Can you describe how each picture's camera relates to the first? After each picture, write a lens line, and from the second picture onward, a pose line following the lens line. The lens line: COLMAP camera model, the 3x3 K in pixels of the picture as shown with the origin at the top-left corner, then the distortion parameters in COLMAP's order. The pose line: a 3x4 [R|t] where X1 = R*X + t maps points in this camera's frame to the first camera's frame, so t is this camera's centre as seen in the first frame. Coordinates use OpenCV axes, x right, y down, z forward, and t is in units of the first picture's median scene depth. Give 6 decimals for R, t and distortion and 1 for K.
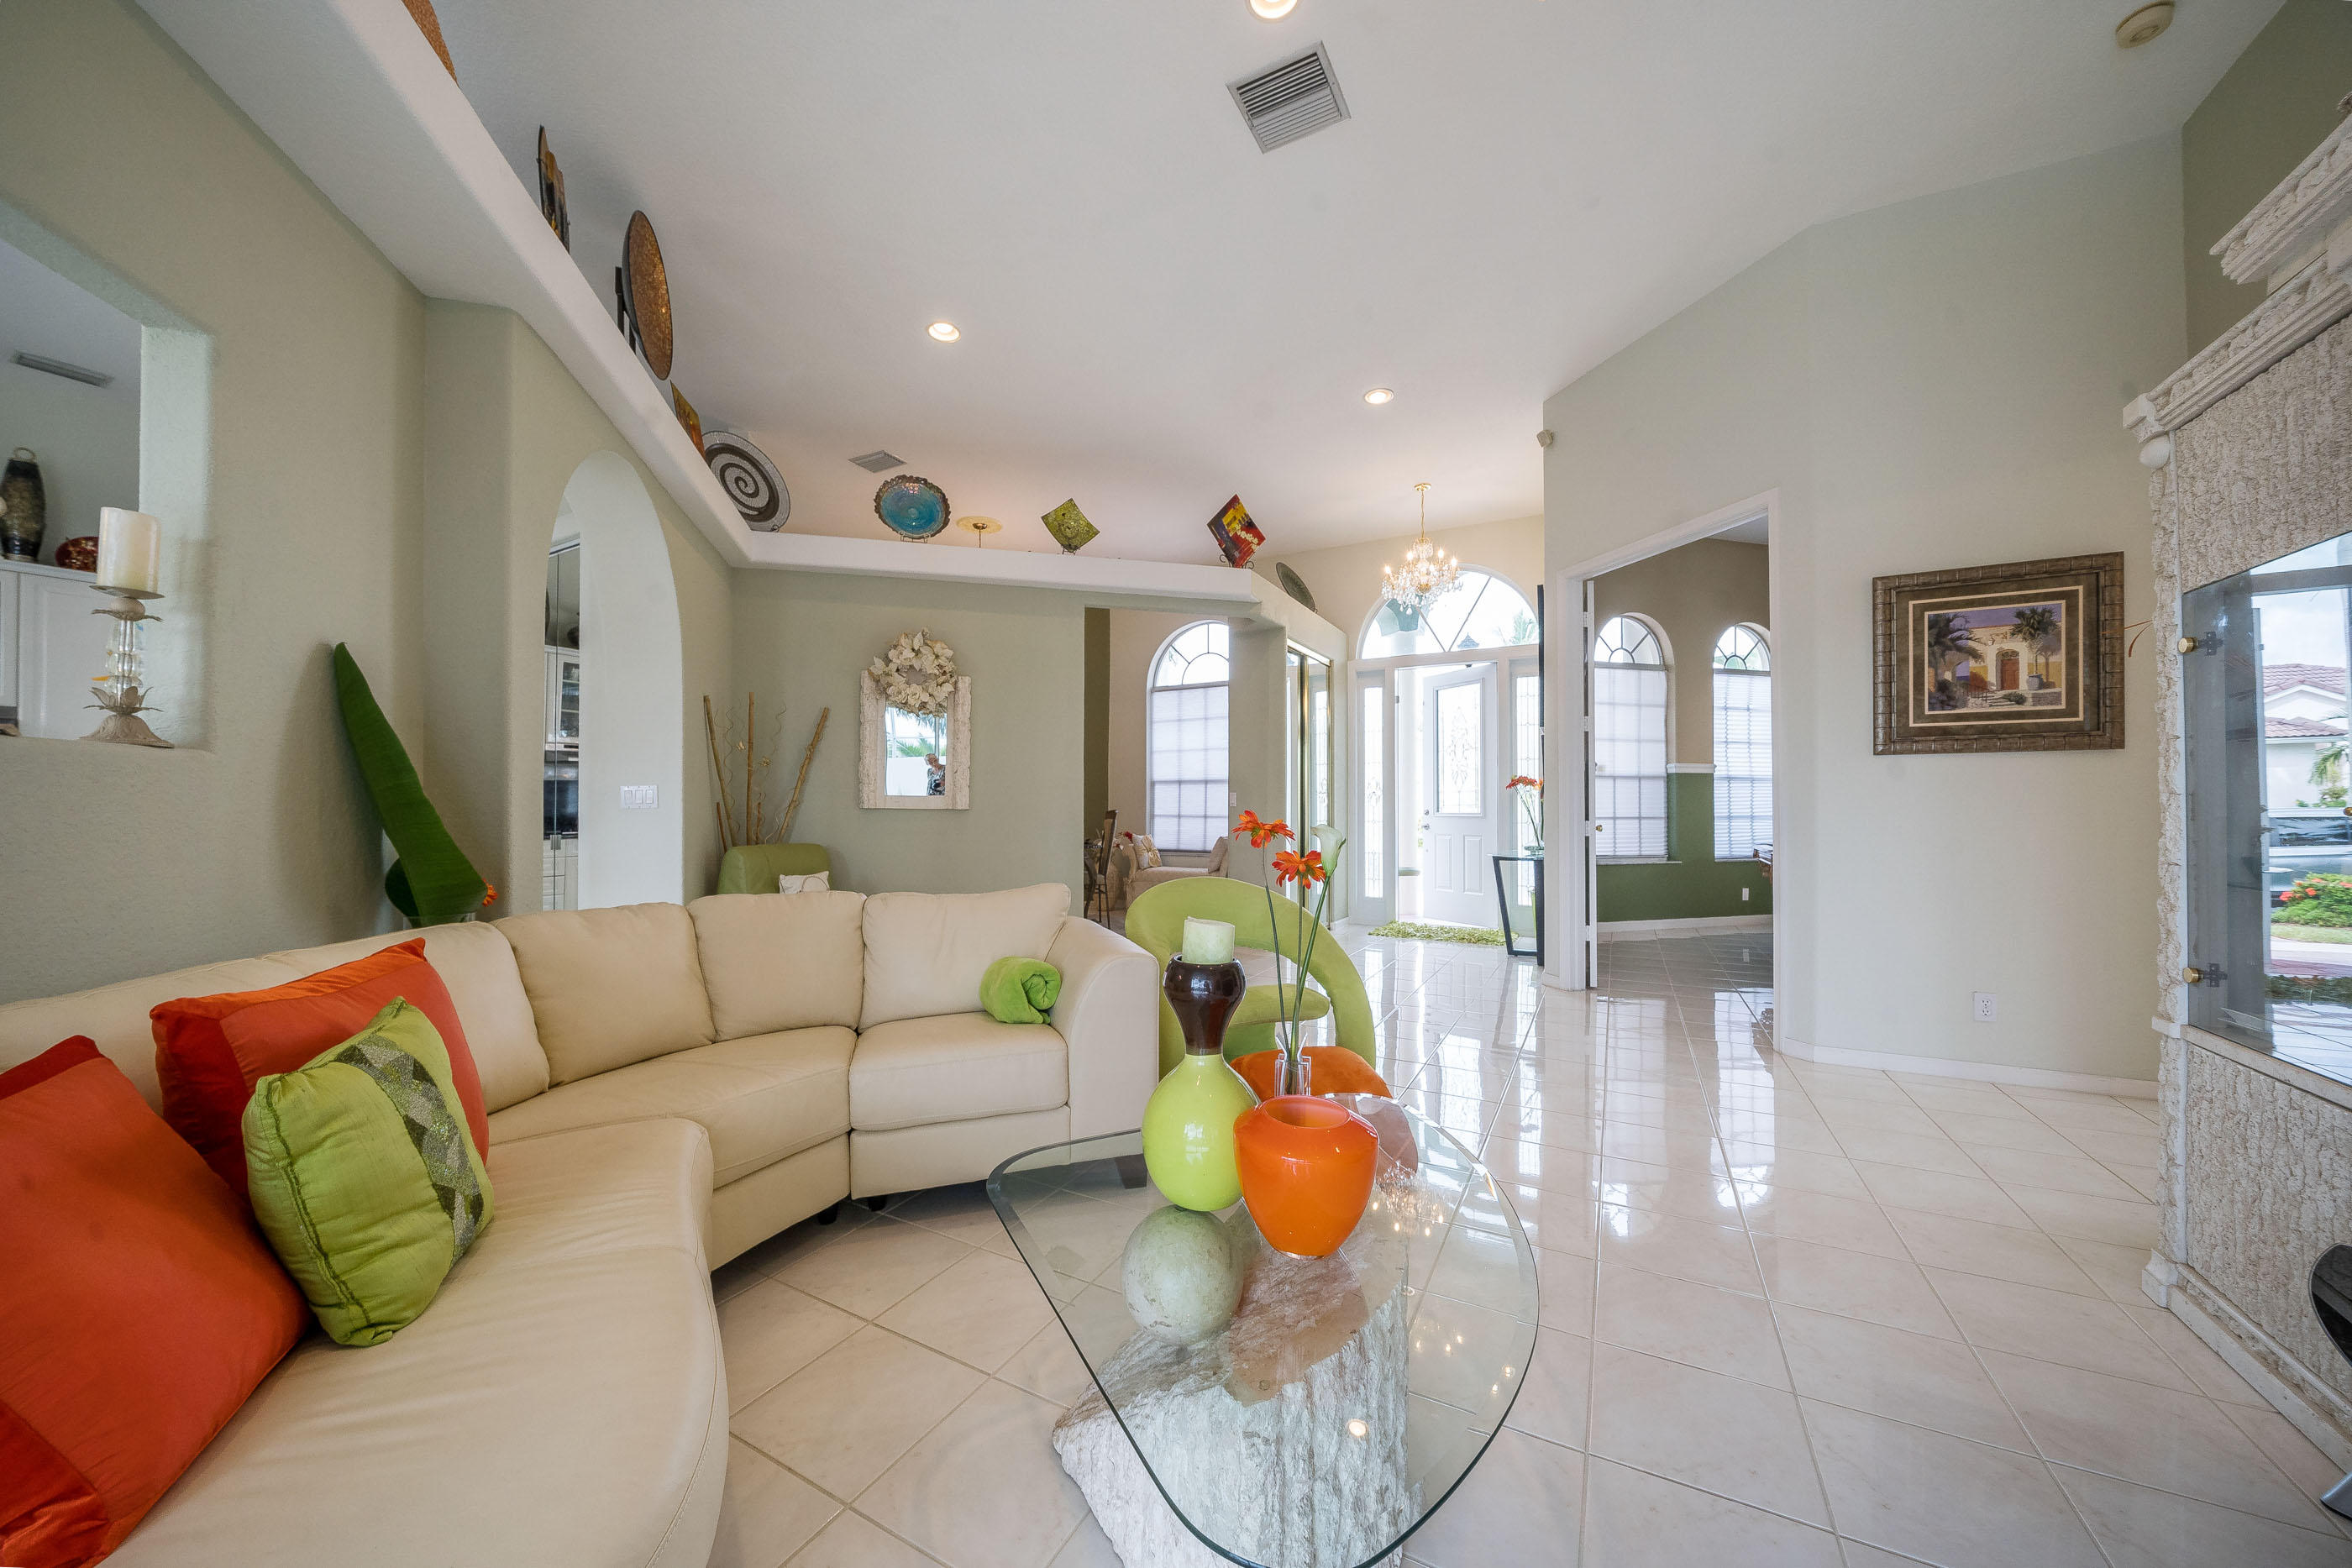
lens RADIAL K [[827.2, 0, 1178.3], [0, 827.2, 806.7], [0, 0, 1]] dist [0.000453, 0.000003]
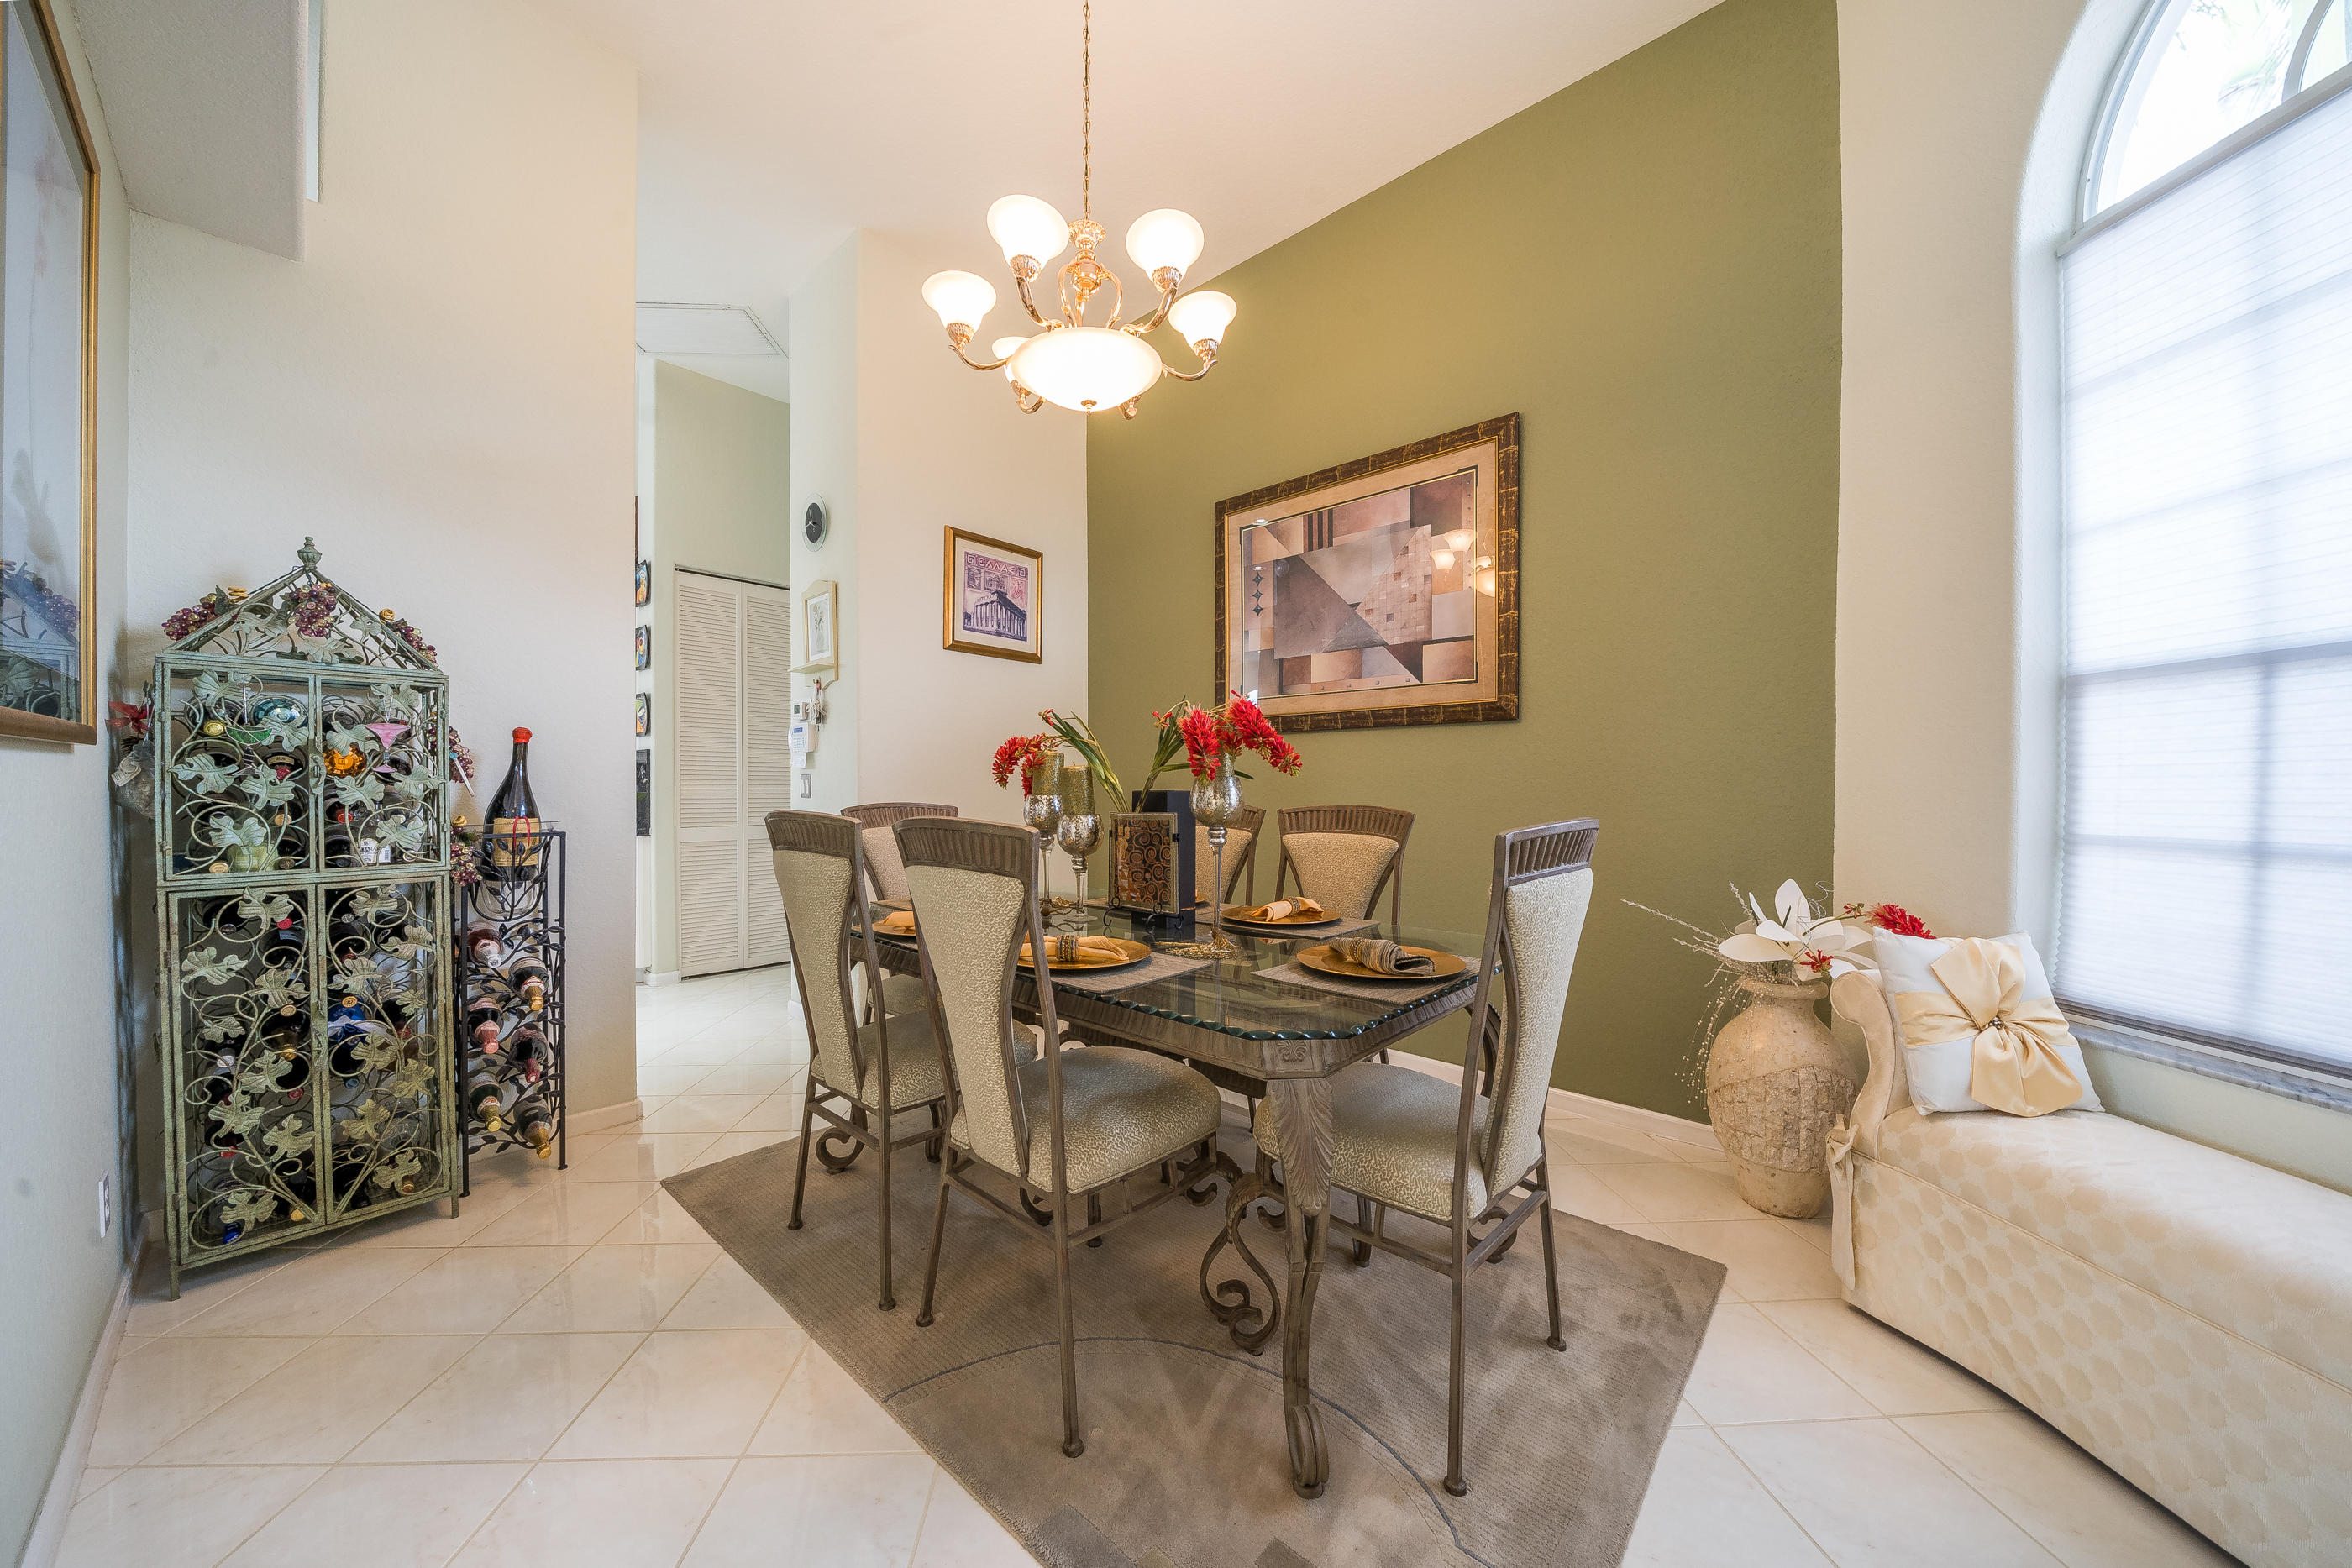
lens RADIAL K [[829.8, 0, 1176.0], [0, 829.8, 784.0], [0, 0, 1]] dist [0.001022, 0.000035]
pose [[0.535570, 0.000234, -0.844491, 0.040026], [0.005345, 0.999979, 0.003667, -0.007895], [0.844474, -0.006478, 0.535557, 1.076796]]
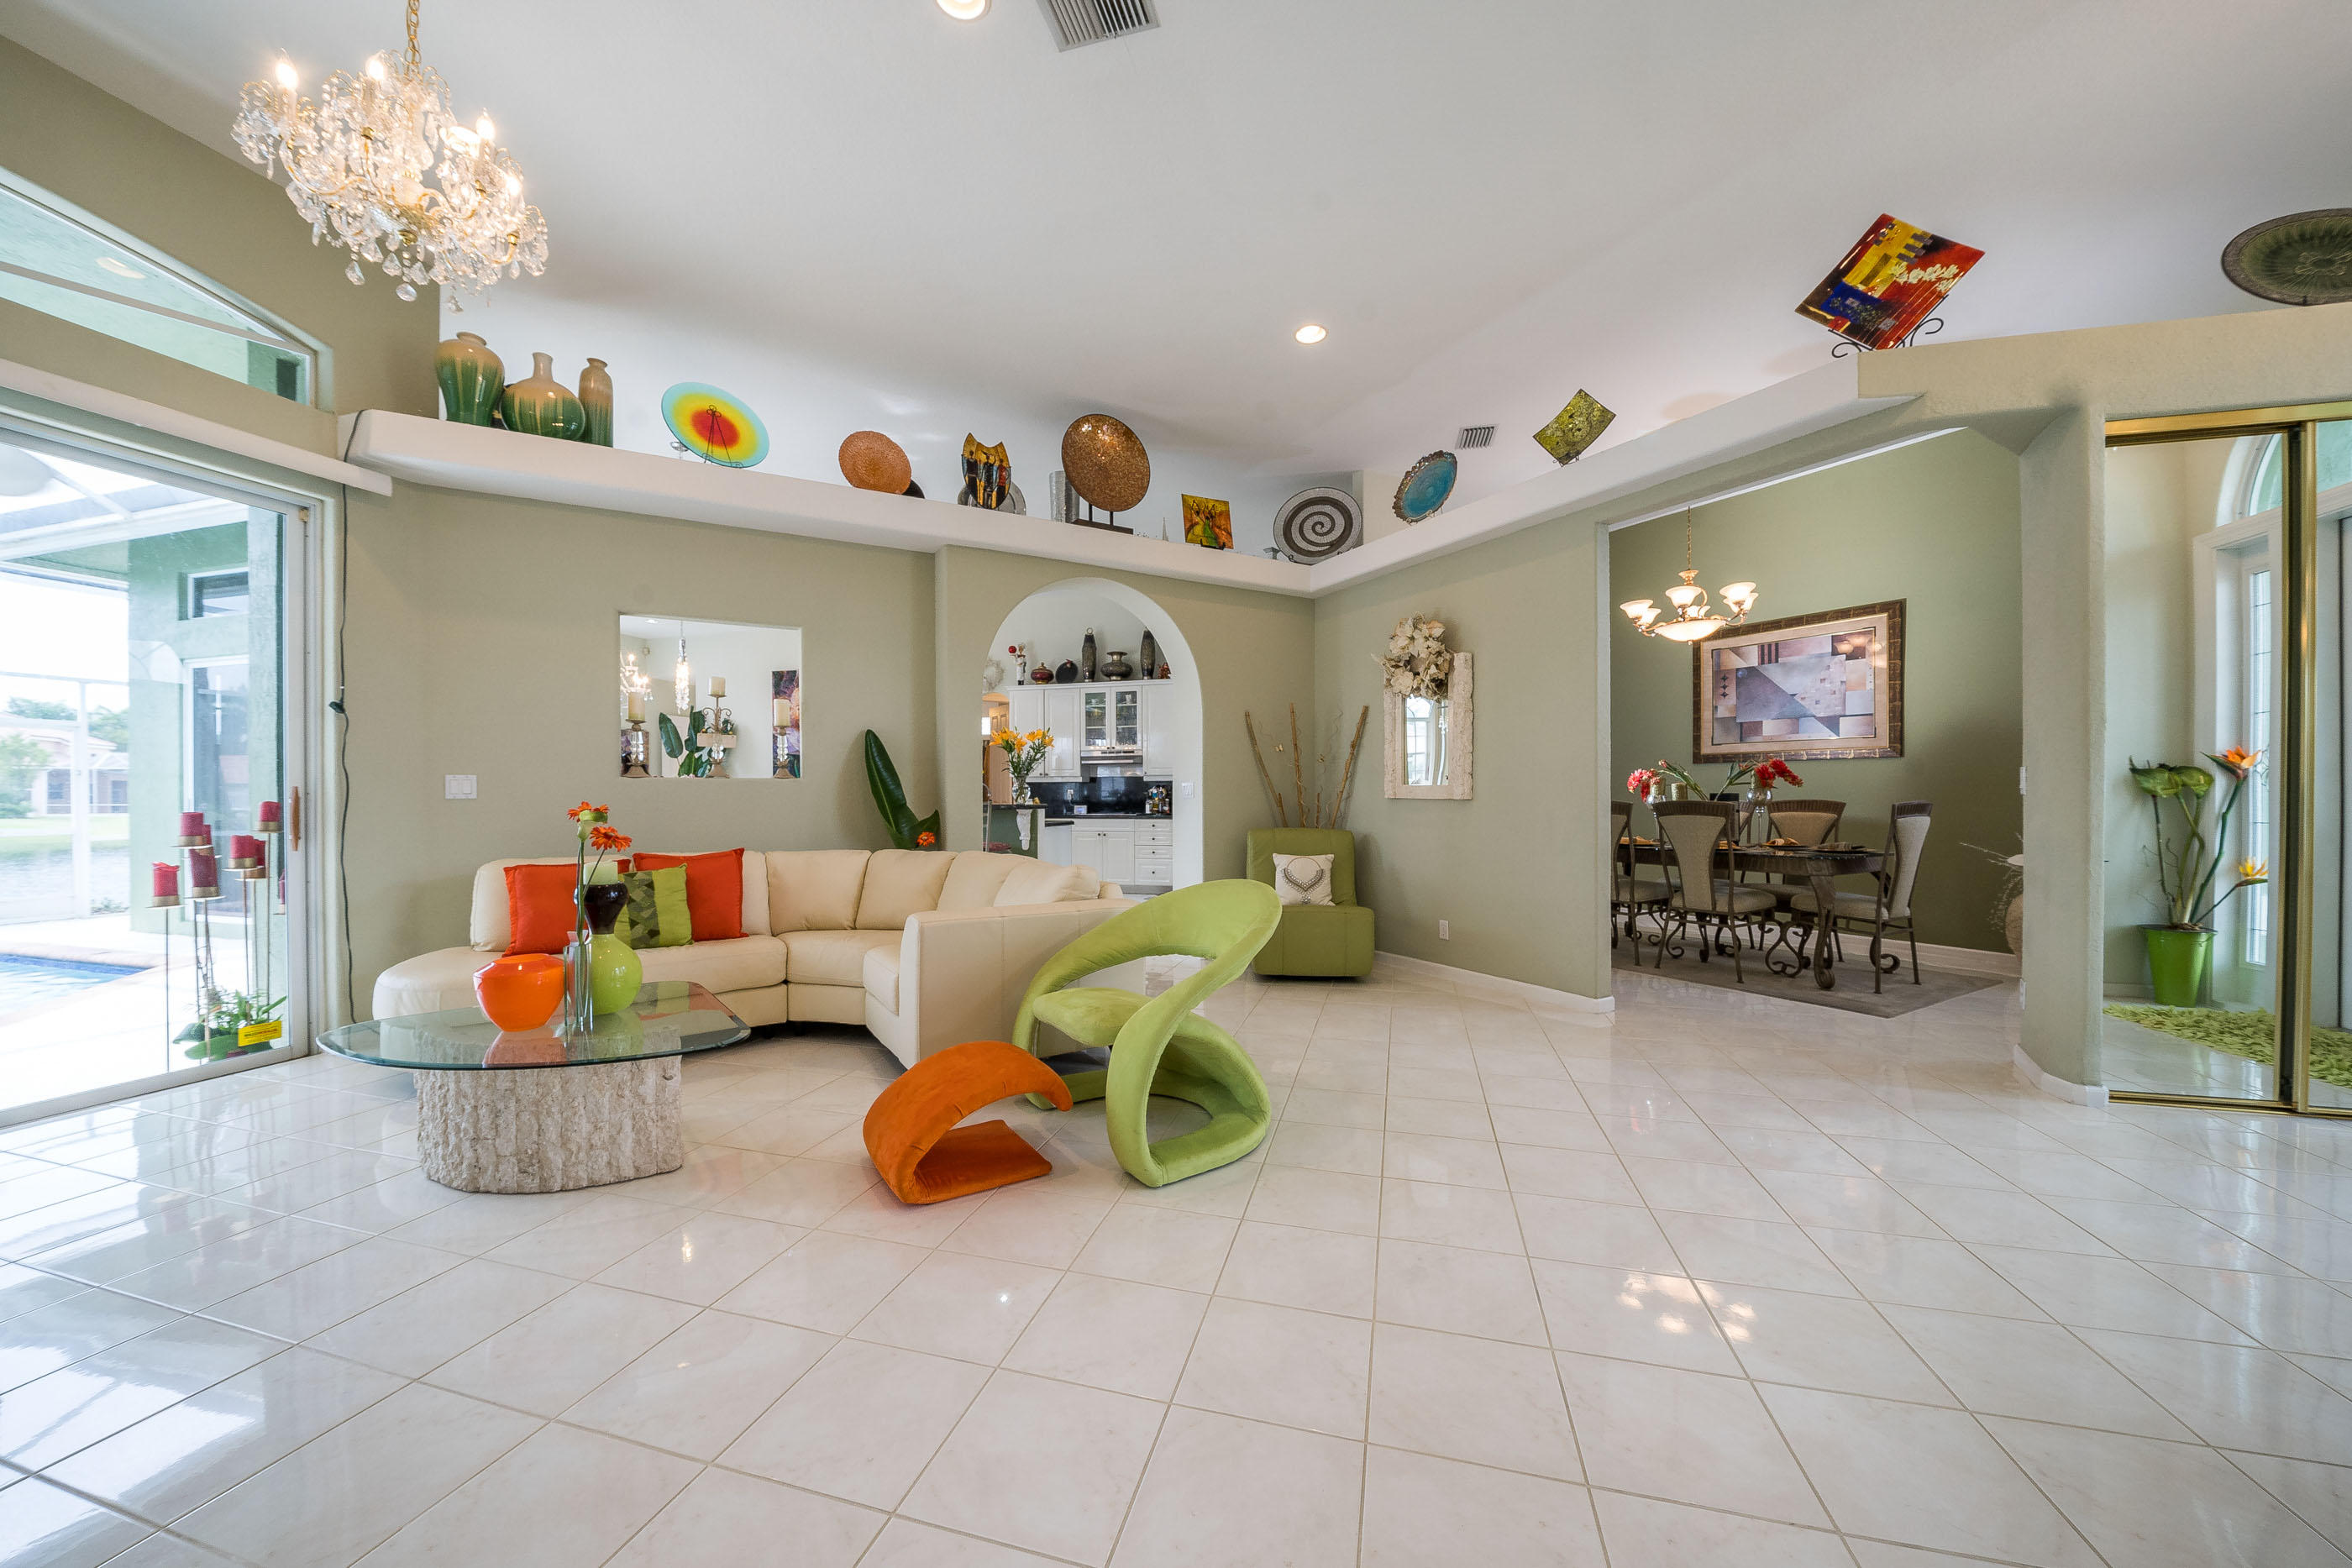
lens RADIAL K [[827.2, 0, 1178.3], [0, 827.2, 806.7], [0, 0, 1]] dist [0.000453, 0.000003]
pose [[0.239972, 0.010471, -0.970723, 0.490750], [0.008032, 0.999886, 0.012771, -0.004227], [0.970747, -0.010862, 0.239860, 0.430272]]
